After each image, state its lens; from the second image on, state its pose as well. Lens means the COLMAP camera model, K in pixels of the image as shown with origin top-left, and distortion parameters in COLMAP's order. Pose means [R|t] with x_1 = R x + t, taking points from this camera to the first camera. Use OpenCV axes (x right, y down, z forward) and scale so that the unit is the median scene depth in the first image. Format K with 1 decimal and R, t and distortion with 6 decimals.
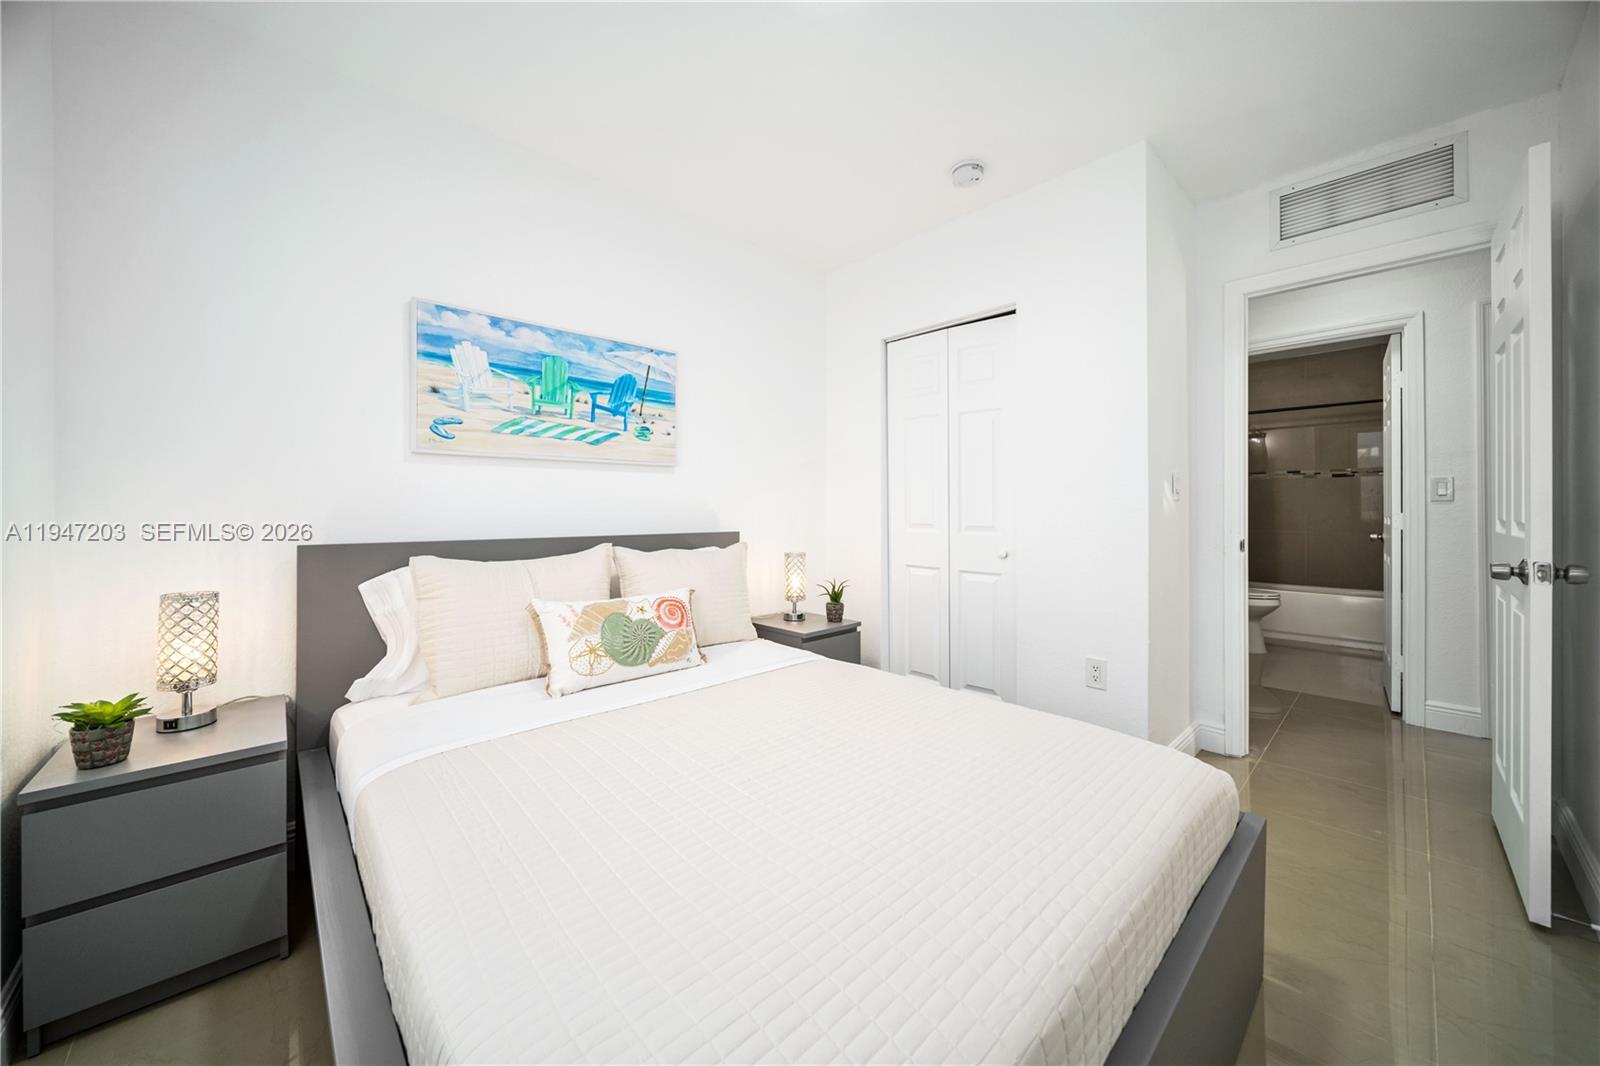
lens RADIAL K [[577.1, 0, 794.1], [0, 577.1, 506.5], [0, 0, 1]] dist [-0.000830, -0.000062]
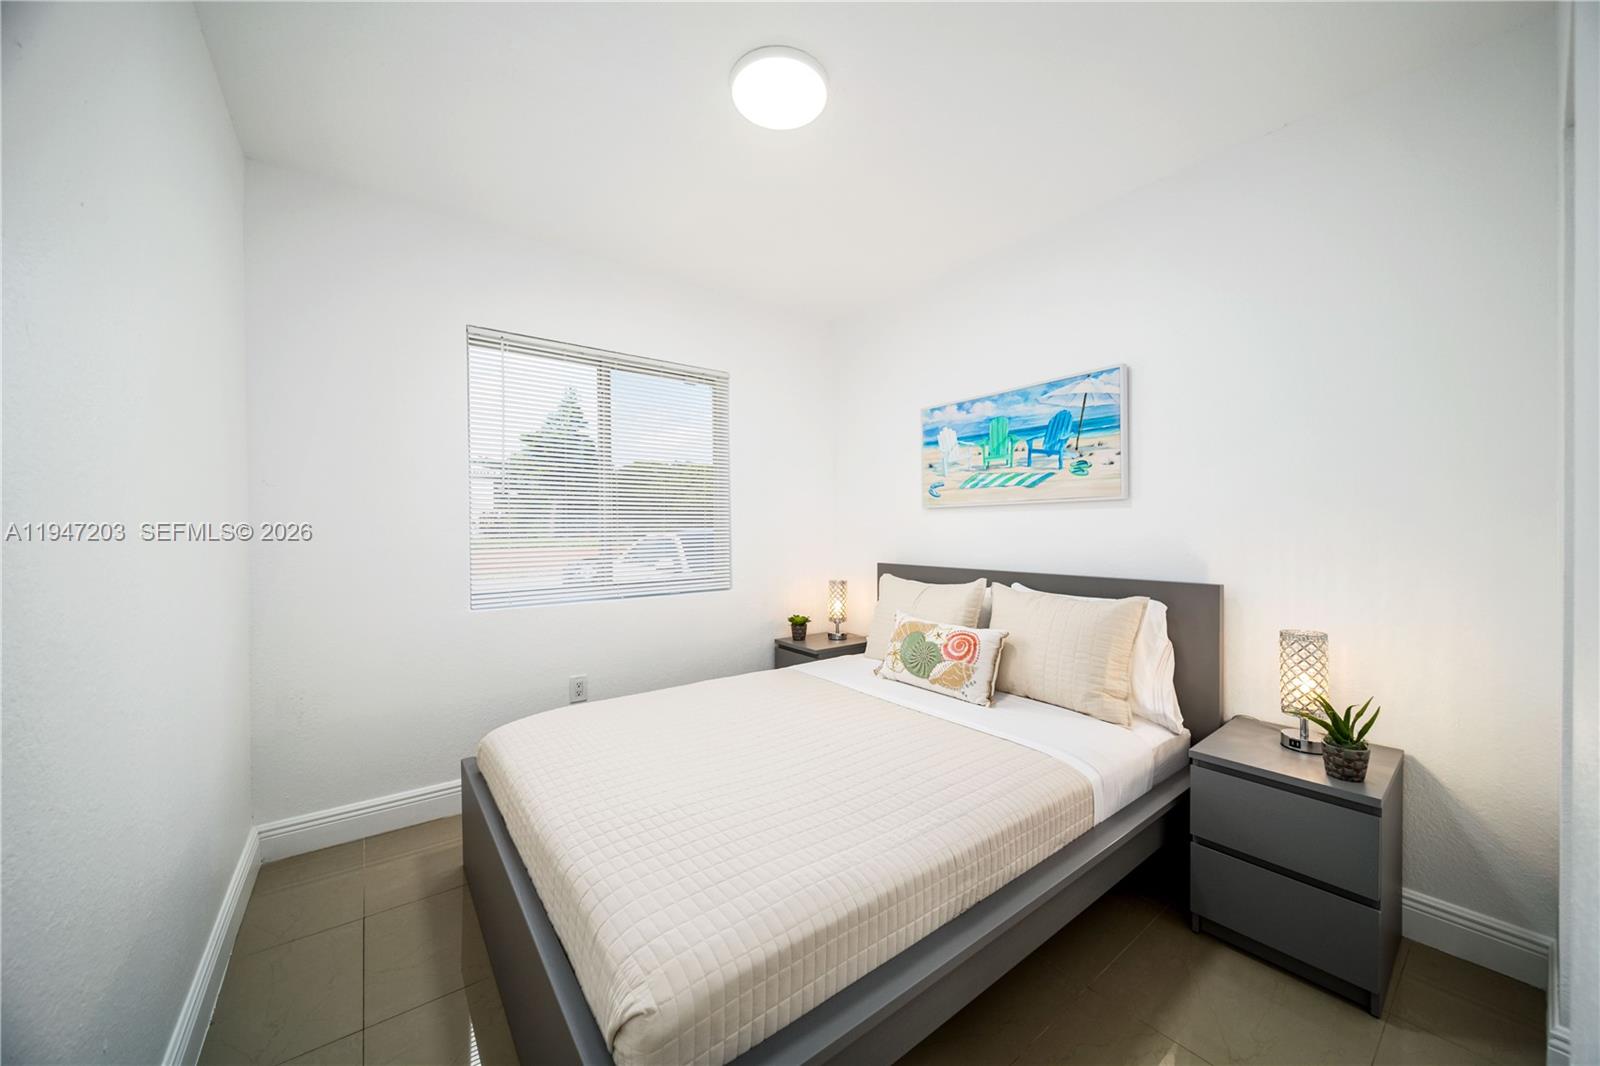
lens RADIAL K [[562.2, 0, 810.6], [0, 562.2, 532.4], [0, 0, 1]] dist [-0.000507, -0.000055]
pose [[-0.087043, 0.006129, -0.996186, 0.769772], [0.007531, 0.999957, 0.005494, -0.033892], [0.996176, -0.007024, -0.087085, 0.719523]]
